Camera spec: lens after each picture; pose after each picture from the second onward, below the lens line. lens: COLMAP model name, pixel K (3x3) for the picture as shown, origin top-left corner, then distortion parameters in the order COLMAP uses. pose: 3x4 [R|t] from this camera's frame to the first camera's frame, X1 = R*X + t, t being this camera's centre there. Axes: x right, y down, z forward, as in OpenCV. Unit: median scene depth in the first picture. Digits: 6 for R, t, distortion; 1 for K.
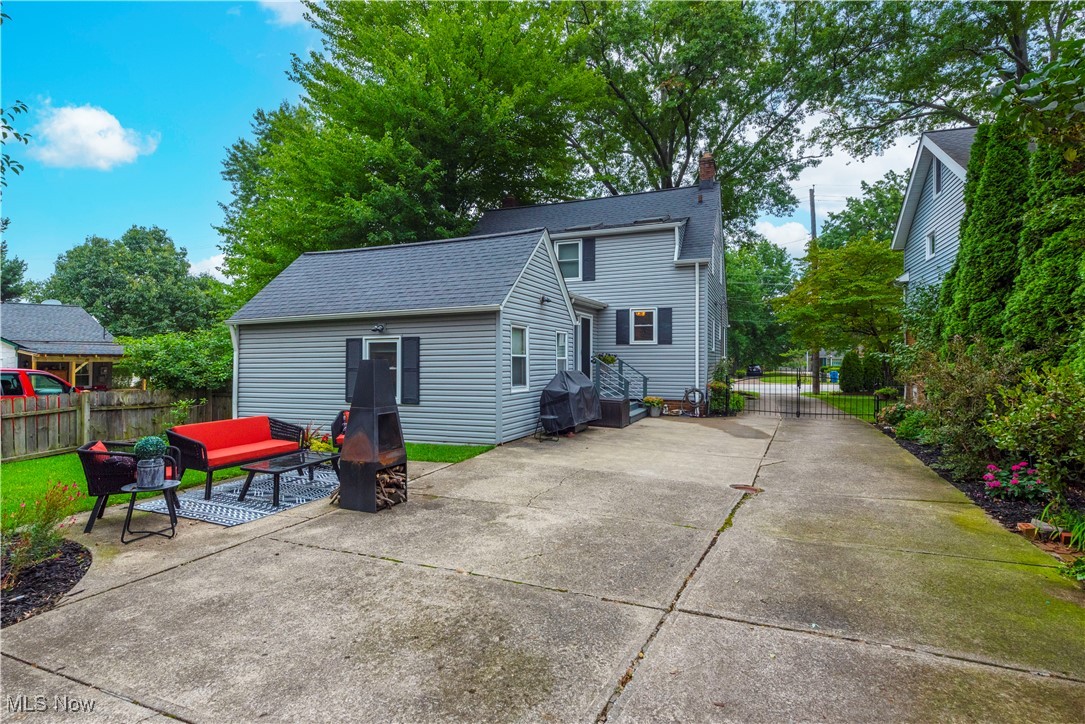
lens RADIAL K [[532.0, 0, 542.2], [0, 532.0, 360.9], [0, 0, 1]] dist [0.005090, 0.000468]
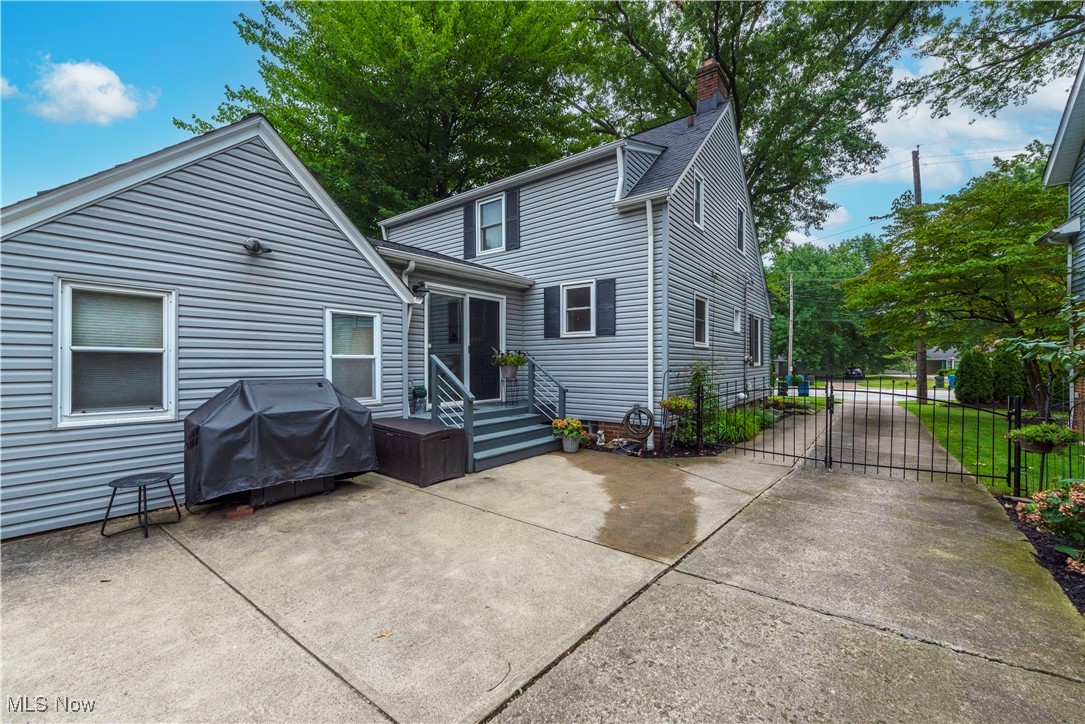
lens RADIAL K [[435.6, 0, 543.7], [0, 435.6, 366.0], [0, 0, 1]] dist [0.000351, -0.000006]
pose [[0.965292, -0.001553, -0.261167, 0.279102], [0.002551, 0.999991, 0.003480, 0.003220], [0.261160, -0.004025, 0.965287, 0.444322]]
